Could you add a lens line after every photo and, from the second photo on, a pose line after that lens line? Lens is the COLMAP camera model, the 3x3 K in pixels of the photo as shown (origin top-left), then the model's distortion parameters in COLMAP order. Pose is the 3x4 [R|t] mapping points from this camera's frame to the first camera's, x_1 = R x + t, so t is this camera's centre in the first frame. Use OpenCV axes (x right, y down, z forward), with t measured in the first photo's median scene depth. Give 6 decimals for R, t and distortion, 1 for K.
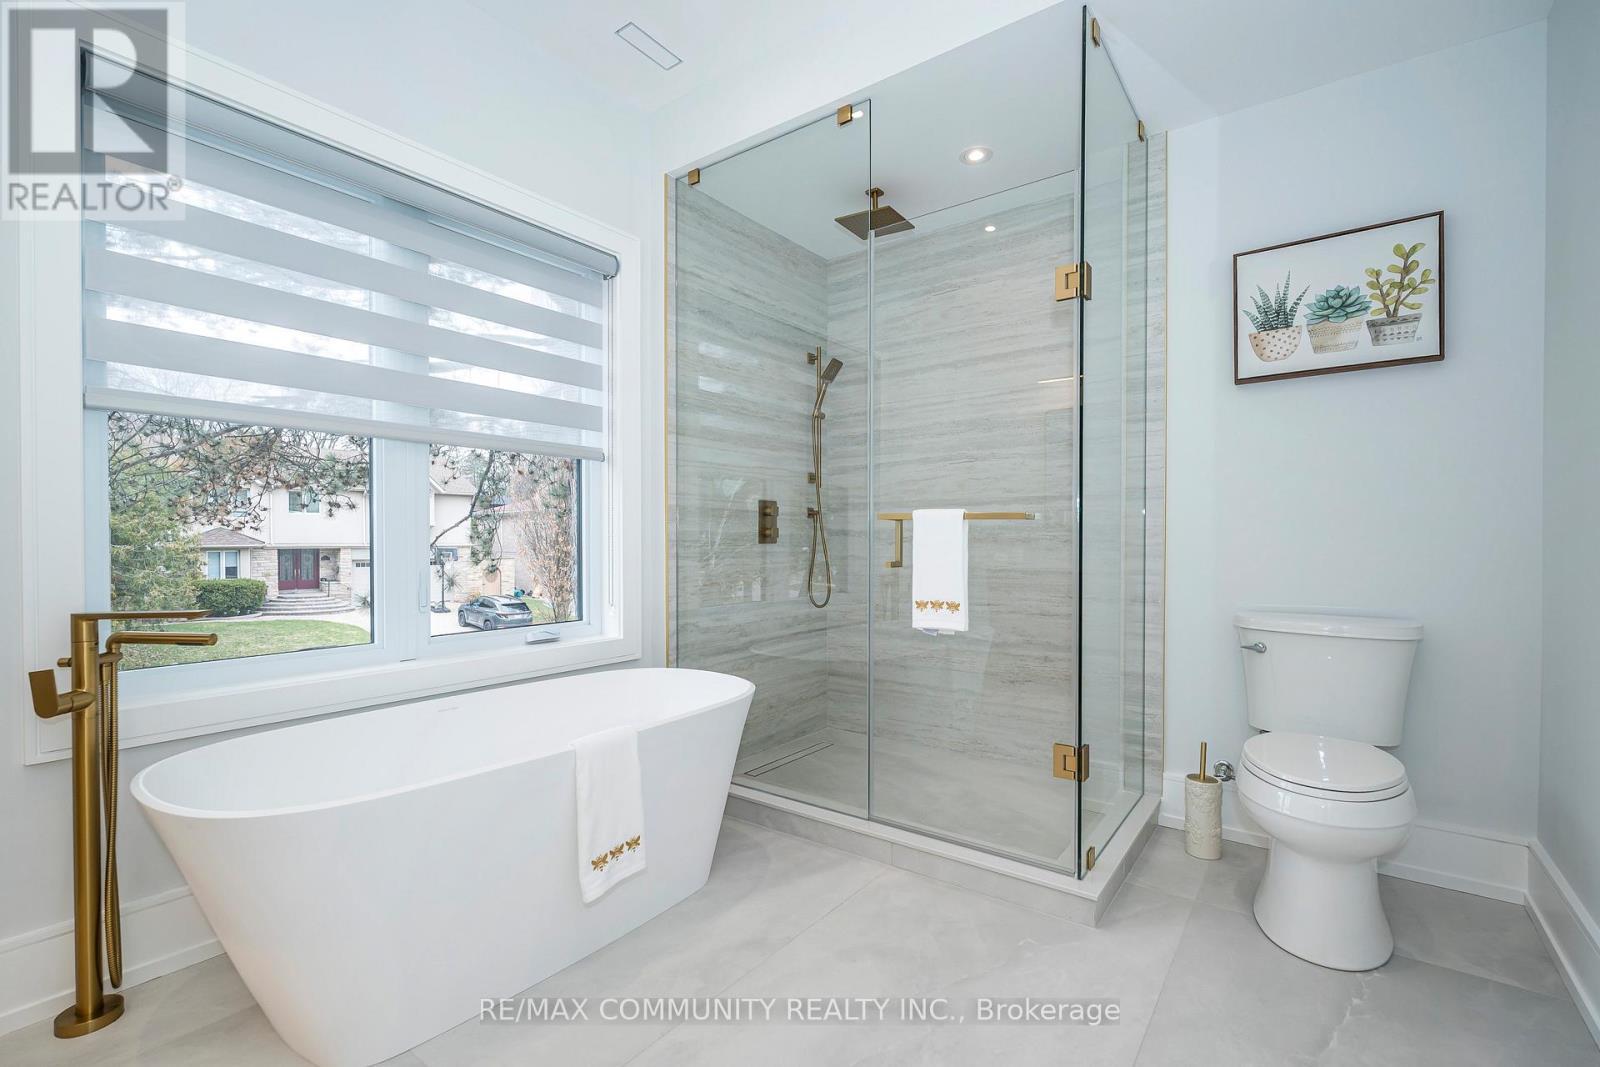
lens RADIAL K [[736.7, 0, 795.1], [0, 736.7, 546.0], [0, 0, 1]] dist [-0.005483, 0.000979]
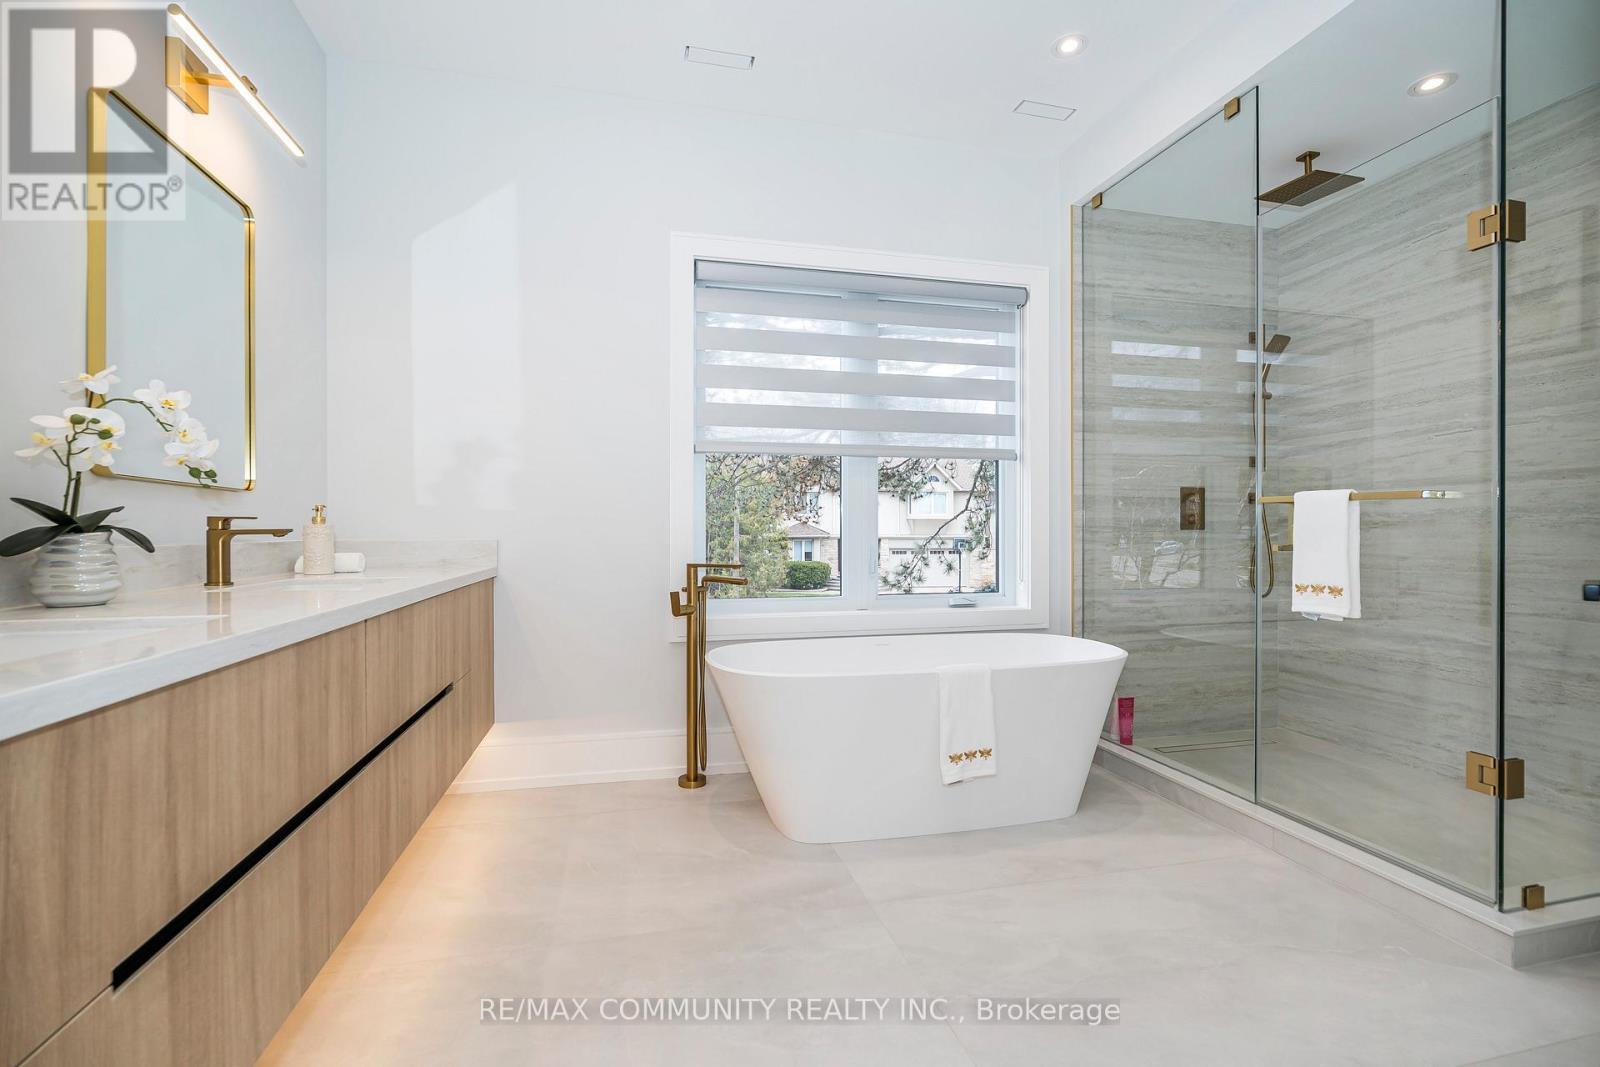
lens RADIAL K [[736.7, 0, 807.6], [0, 736.7, 525.6], [0, 0, 1]] dist [-0.005483, 0.000979]
pose [[0.782078, -0.006973, -0.623141, 0.210979], [-0.004575, 0.999846, -0.016931, 0.012374], [0.623164, 0.016092, 0.781926, -0.139881]]
